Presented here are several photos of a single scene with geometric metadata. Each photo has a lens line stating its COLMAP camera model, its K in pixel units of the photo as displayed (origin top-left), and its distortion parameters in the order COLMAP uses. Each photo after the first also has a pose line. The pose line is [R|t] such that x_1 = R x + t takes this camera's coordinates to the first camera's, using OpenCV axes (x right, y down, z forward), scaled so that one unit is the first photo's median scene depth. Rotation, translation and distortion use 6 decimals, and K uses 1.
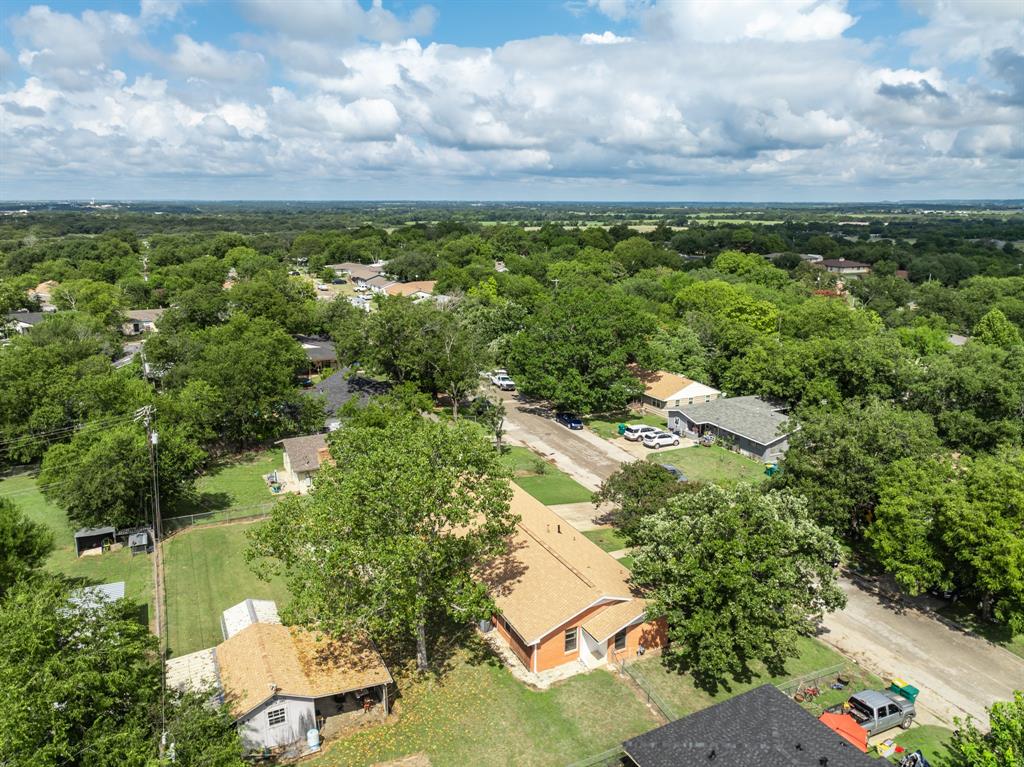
lens RADIAL K [[720.2, 0, 512.8], [0, 720.2, 378.7], [0, 0, 1]] dist [-0.030592, 0.018188]
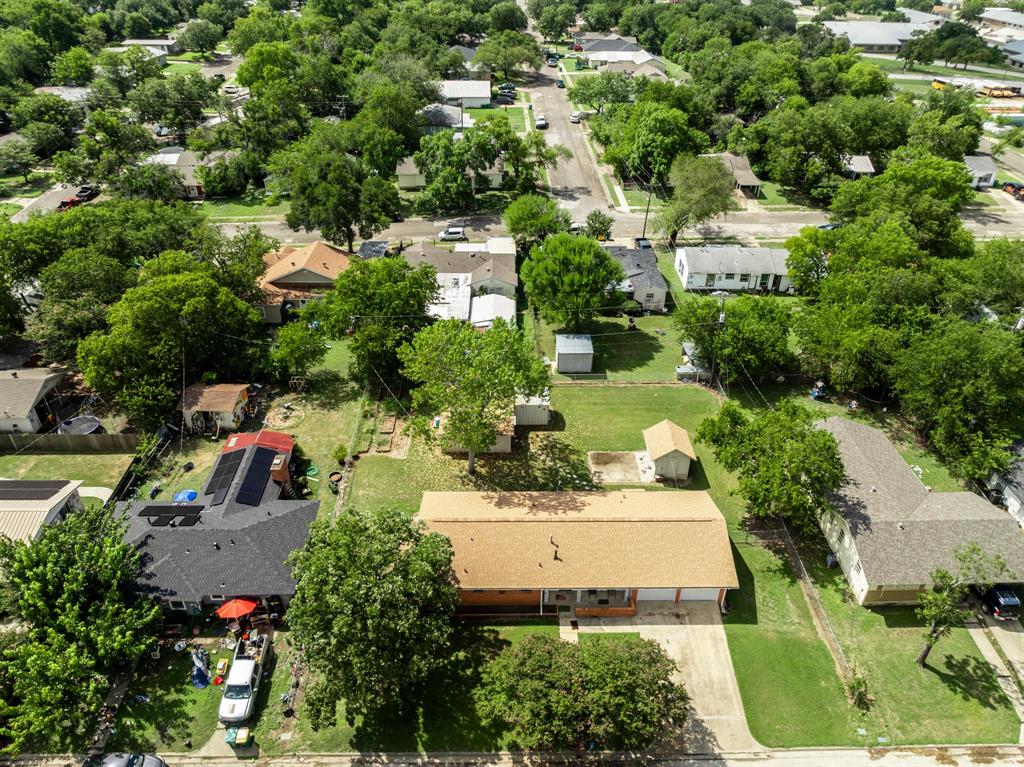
lens RADIAL K [[720.2, 0, 512.8], [0, 720.2, 378.7], [0, 0, 1]] dist [-0.030592, 0.018188]
pose [[-0.430954, 0.491792, -0.756584, 0.432922], [-0.218656, 0.756539, 0.616310, -0.342176], [0.875481, 0.431034, -0.218500, 0.638983]]
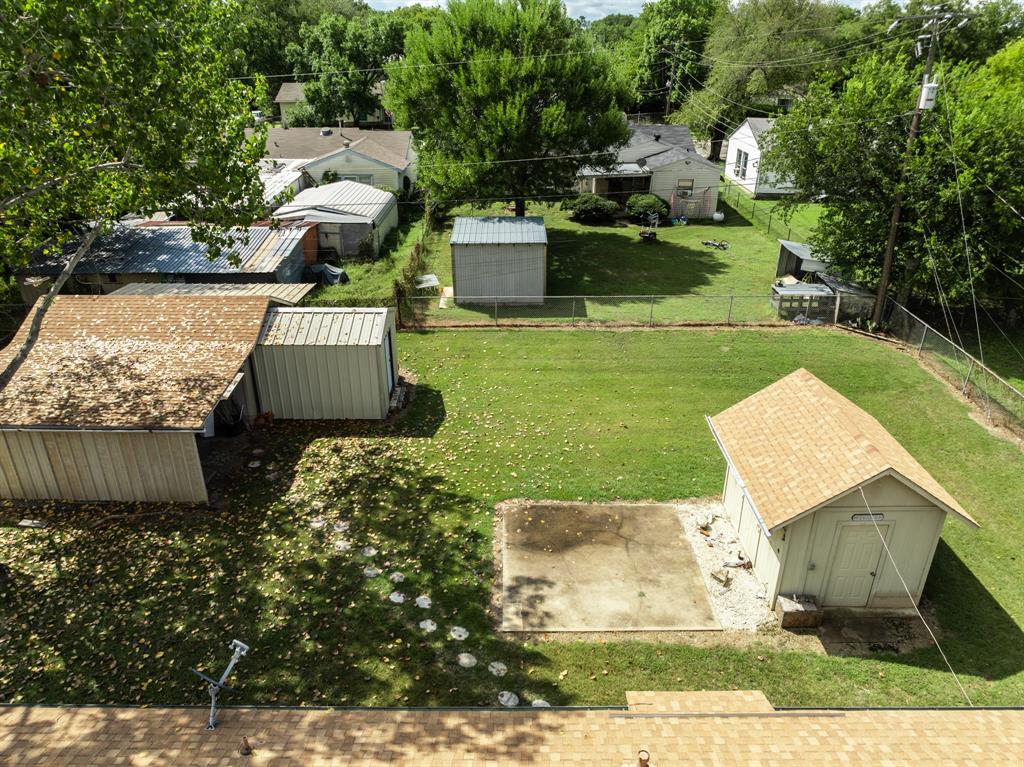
lens RADIAL K [[731.0, 0, 512.0], [0, 731.0, 383.5], [0, 0, 1]] dist [-0.022497, 0.005004]
pose [[-0.438974, 0.390406, -0.809249, 0.007642], [-0.218715, 0.827146, 0.517681, 0.037840], [0.871473, 0.404243, -0.277708, 0.621538]]
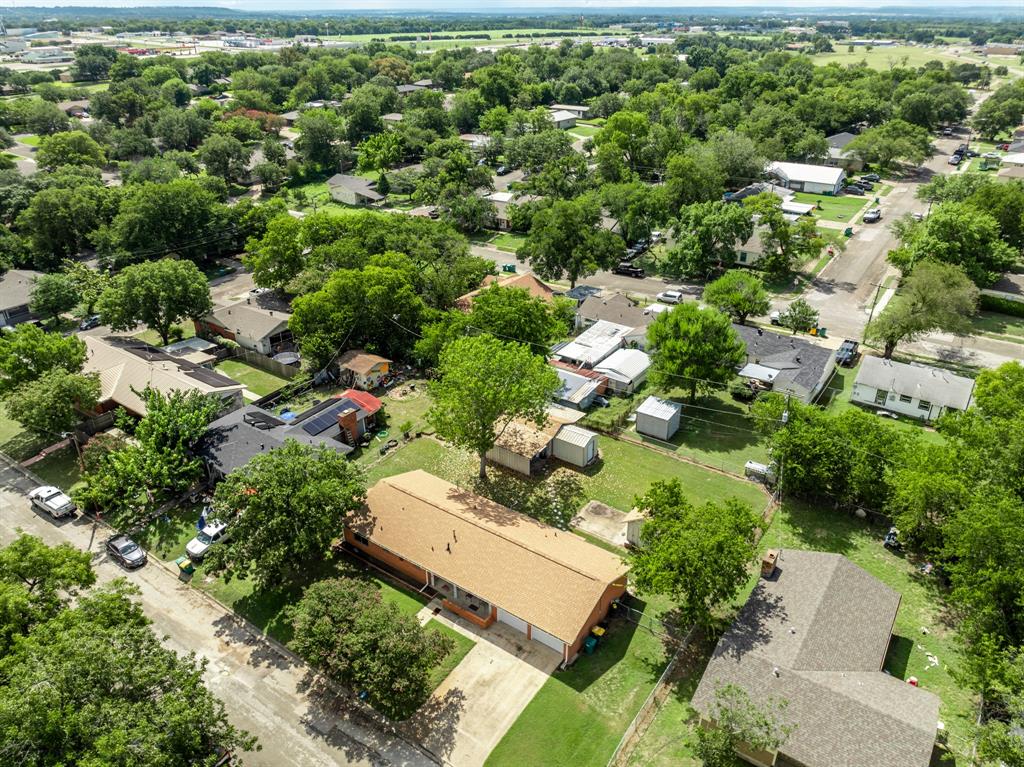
lens RADIAL K [[731.0, 0, 512.0], [0, 731.0, 383.5], [0, 0, 1]] dist [-0.022497, 0.005004]
pose [[-0.880920, 0.227449, -0.415026, 0.231448], [-0.100874, 0.766552, 0.634211, -0.417319], [0.462389, 0.600554, -0.652327, 0.976394]]
